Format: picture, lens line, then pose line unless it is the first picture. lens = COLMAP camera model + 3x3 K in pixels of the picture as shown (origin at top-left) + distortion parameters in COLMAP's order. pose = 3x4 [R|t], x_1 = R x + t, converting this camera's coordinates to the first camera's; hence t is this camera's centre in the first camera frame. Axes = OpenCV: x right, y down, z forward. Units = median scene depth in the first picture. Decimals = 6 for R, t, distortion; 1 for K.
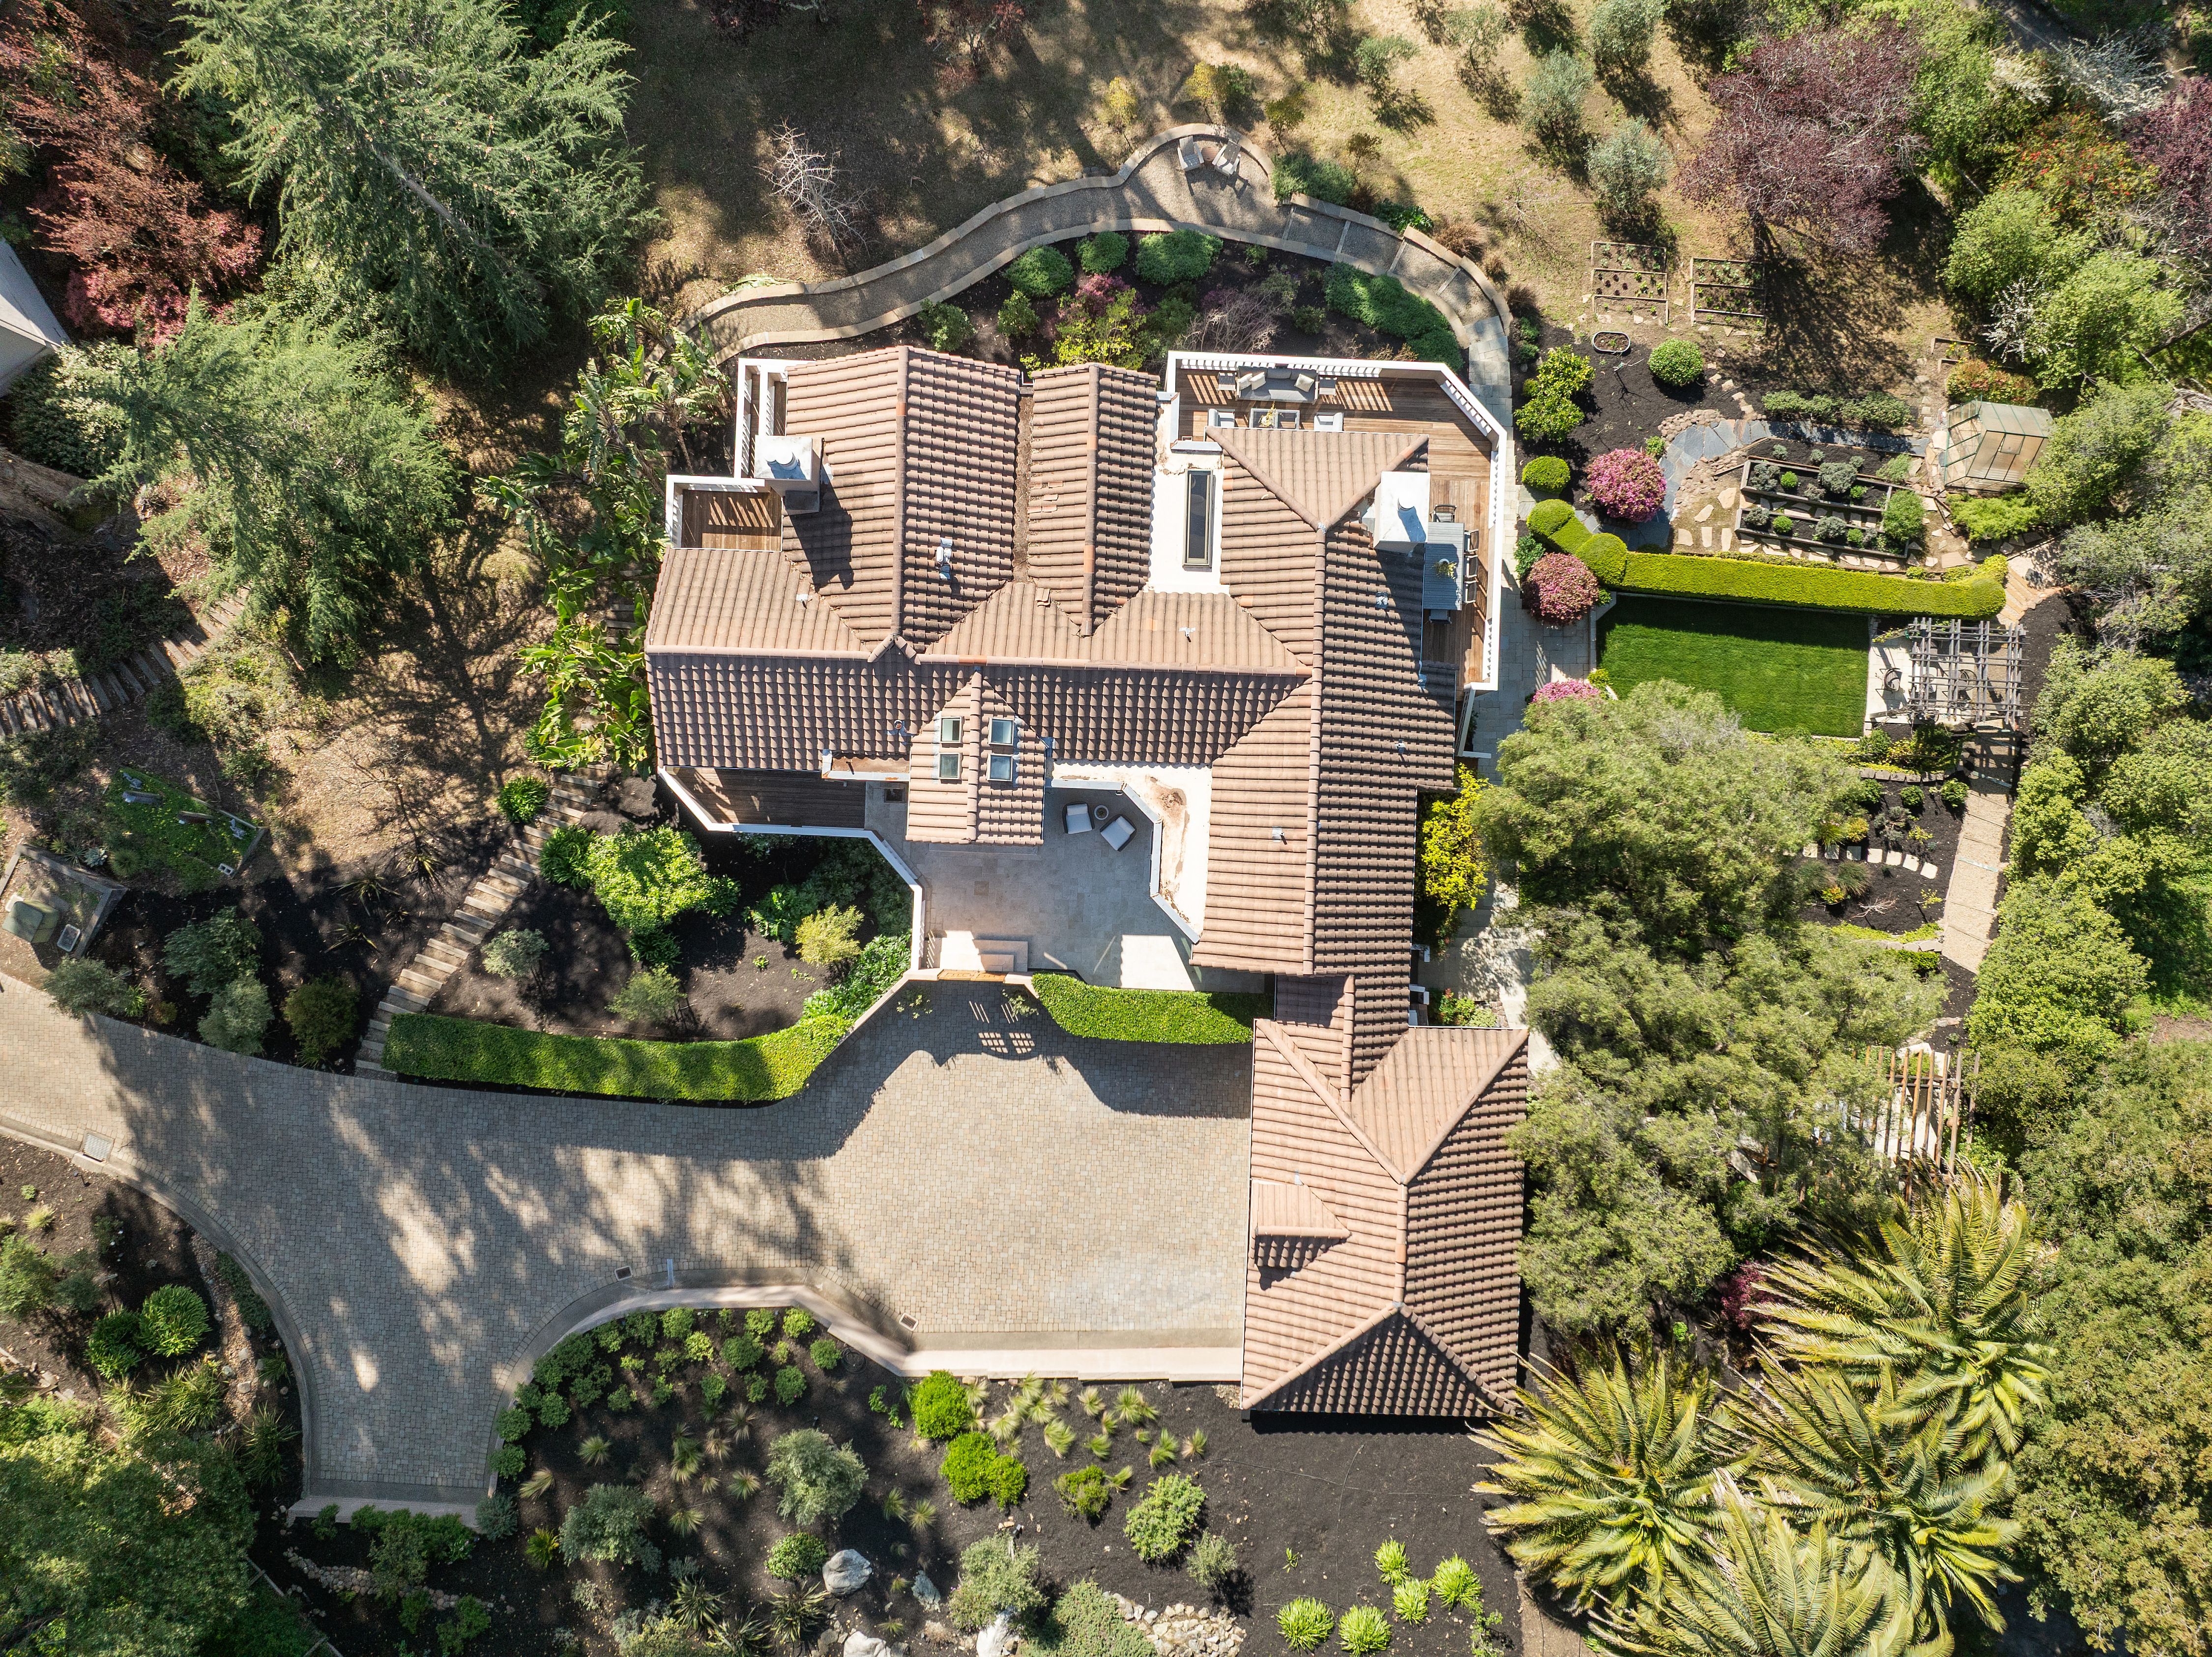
lens RADIAL K [[1587.5, 0, 1106.0], [0, 1587.5, 828.5], [0, 0, 1]] dist [-0.029063, -0.001241]
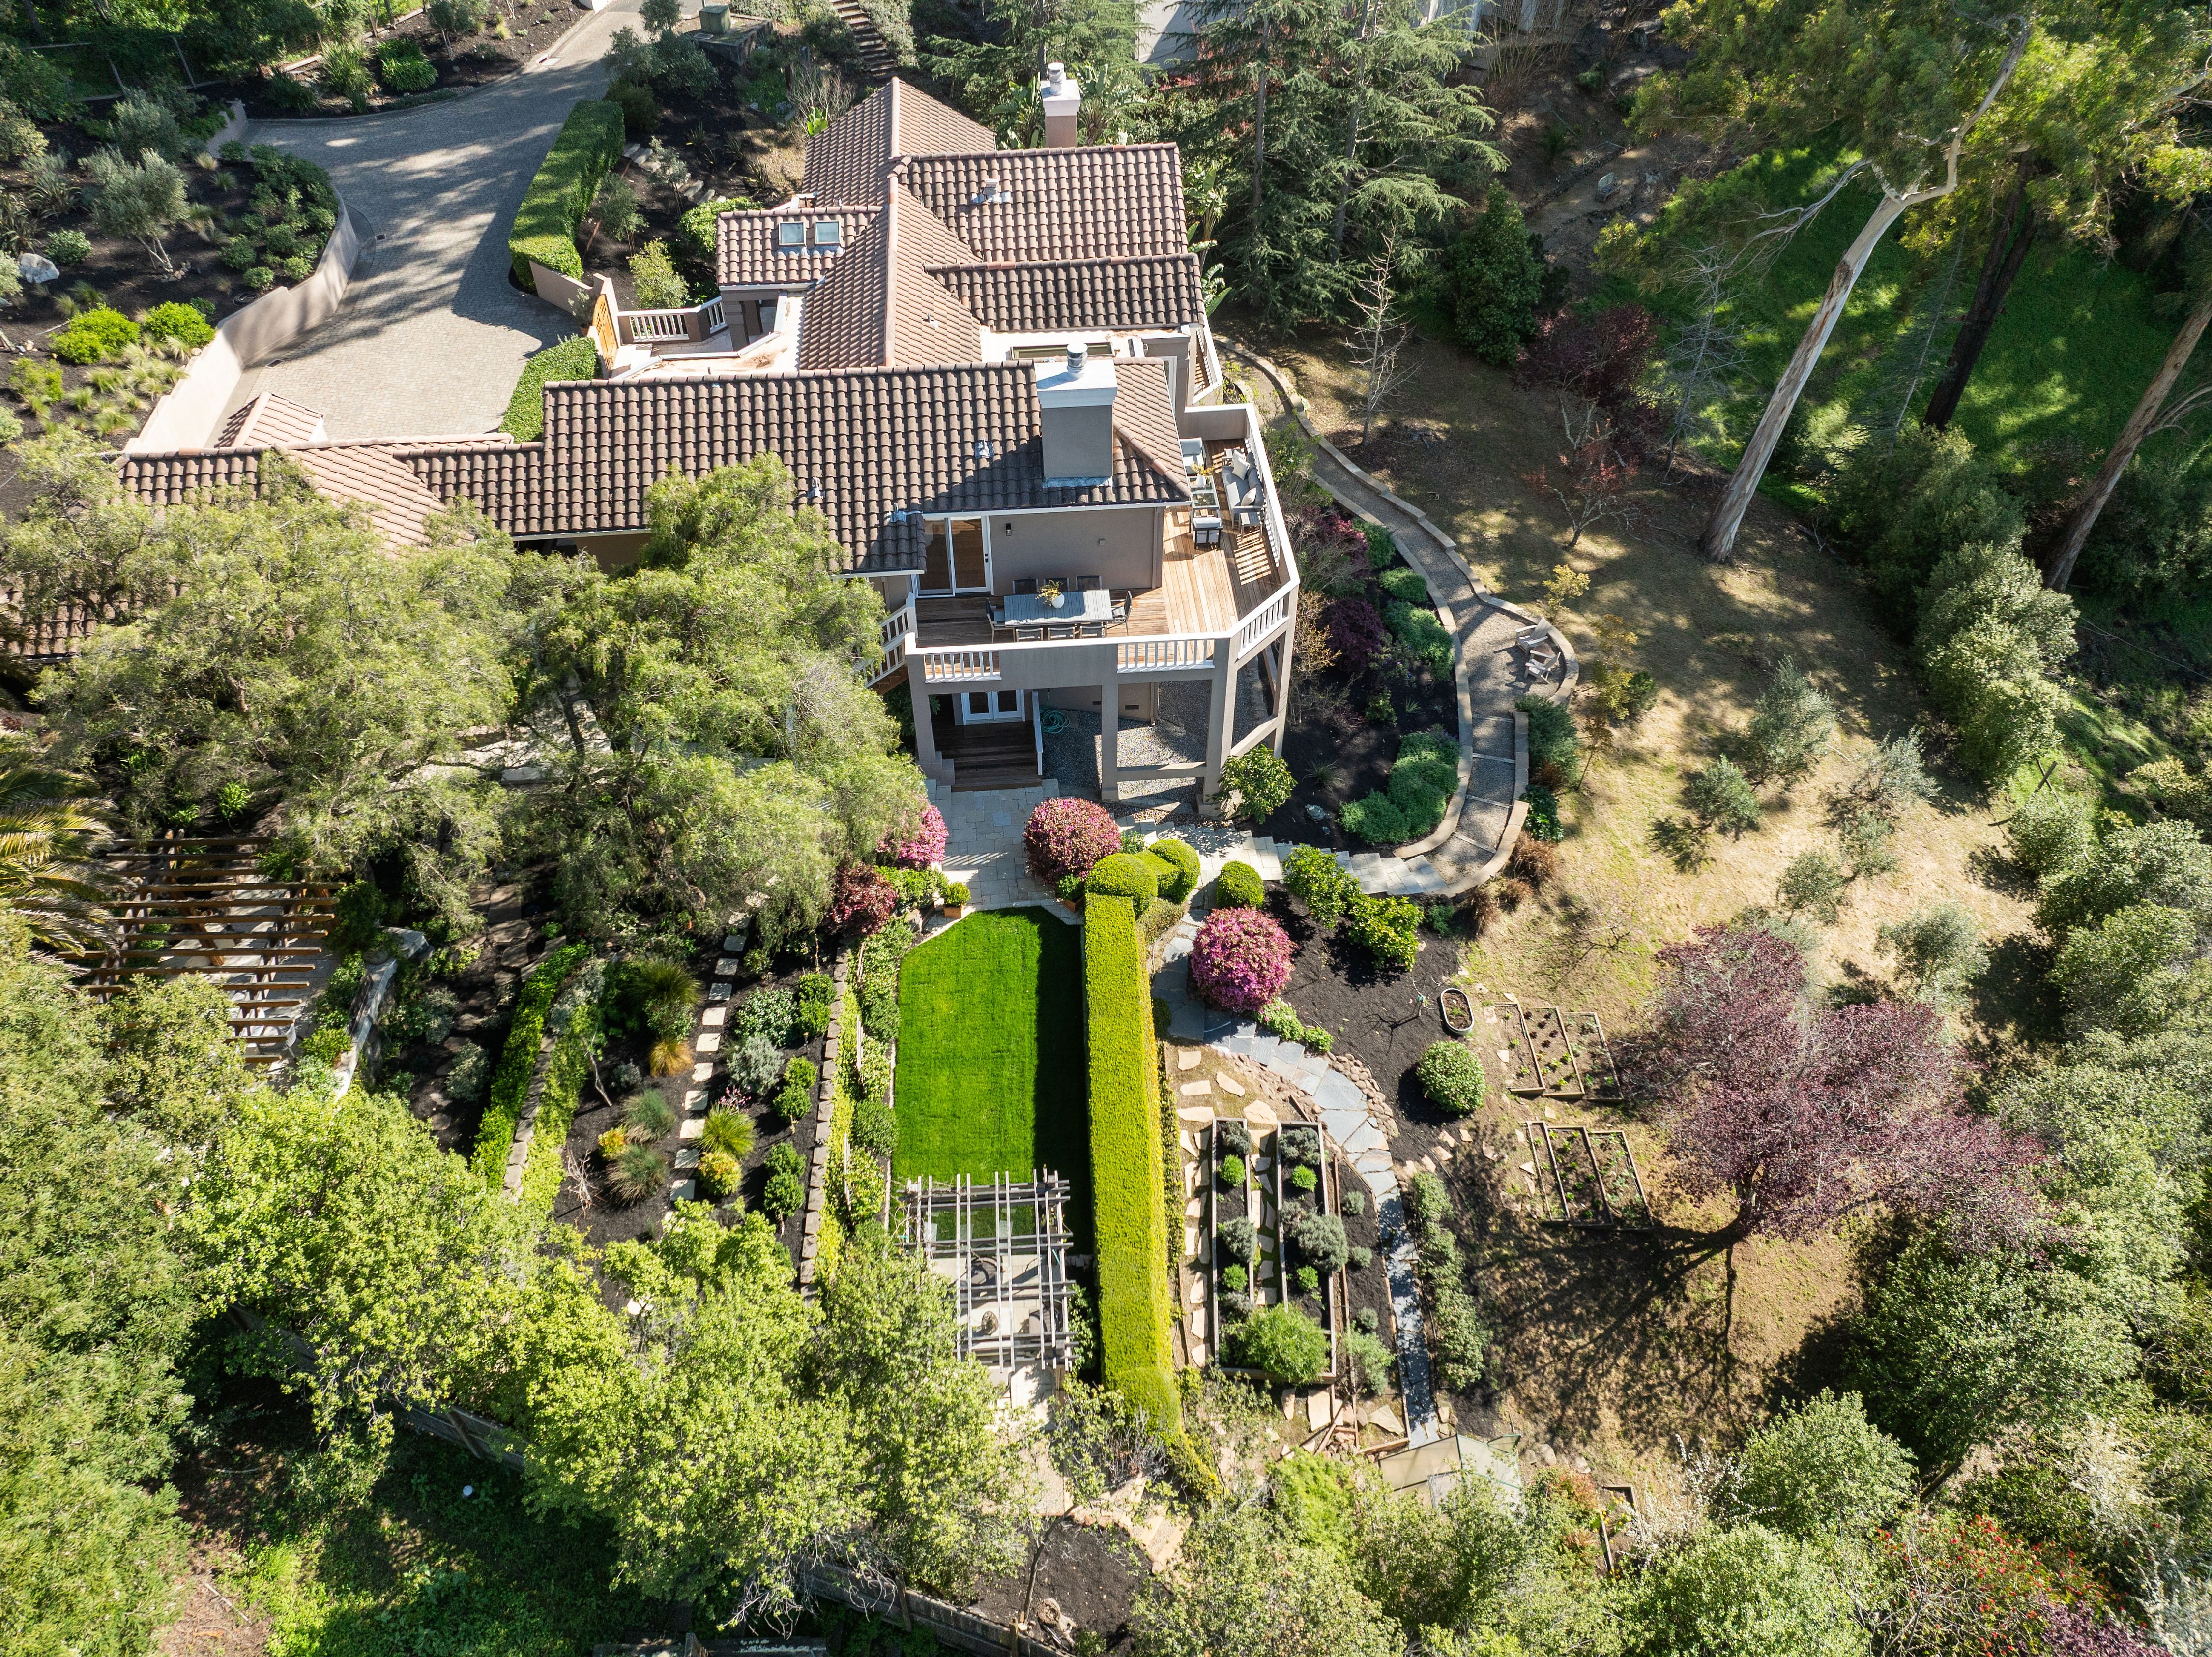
lens RADIAL K [[1587.5, 0, 1106.0], [0, 1587.5, 828.5], [0, 0, 1]] dist [-0.029063, -0.001241]
pose [[0.117258, 0.706274, -0.698160, 0.919032], [-0.993098, 0.085377, -0.080425, -0.122034], [0.002805, 0.702772, 0.711410, 0.530078]]
